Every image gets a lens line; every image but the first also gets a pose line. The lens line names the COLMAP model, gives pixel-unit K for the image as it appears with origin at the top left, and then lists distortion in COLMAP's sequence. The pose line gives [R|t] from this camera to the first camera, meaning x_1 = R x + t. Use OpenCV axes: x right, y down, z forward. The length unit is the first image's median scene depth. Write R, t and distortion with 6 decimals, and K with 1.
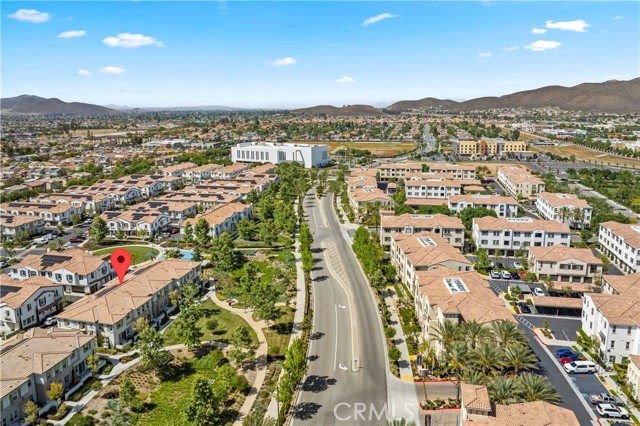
lens RADIAL K [[449.8, 0, 320.0], [0, 449.8, 213.0], [0, 0, 1]] dist [-0.033781, -0.002690]
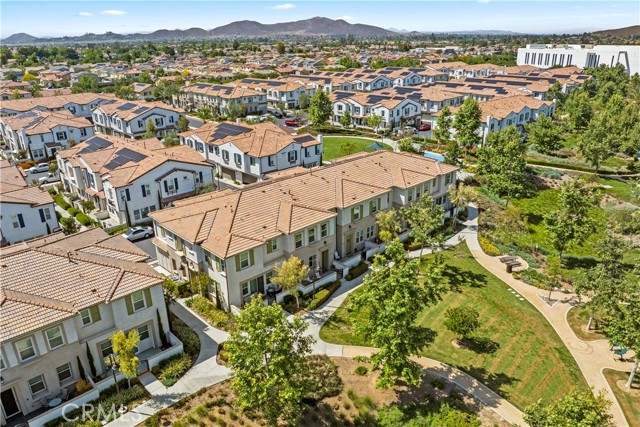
lens RADIAL K [[449.8, 0, 320.0], [0, 449.8, 213.5], [0, 0, 1]] dist [-0.033781, -0.002690]
pose [[0.838844, 0.196177, -0.507795, -0.108738], [-0.118057, 0.976167, 0.182100, 0.071662], [0.531417, -0.092805, 0.842012, 0.410389]]
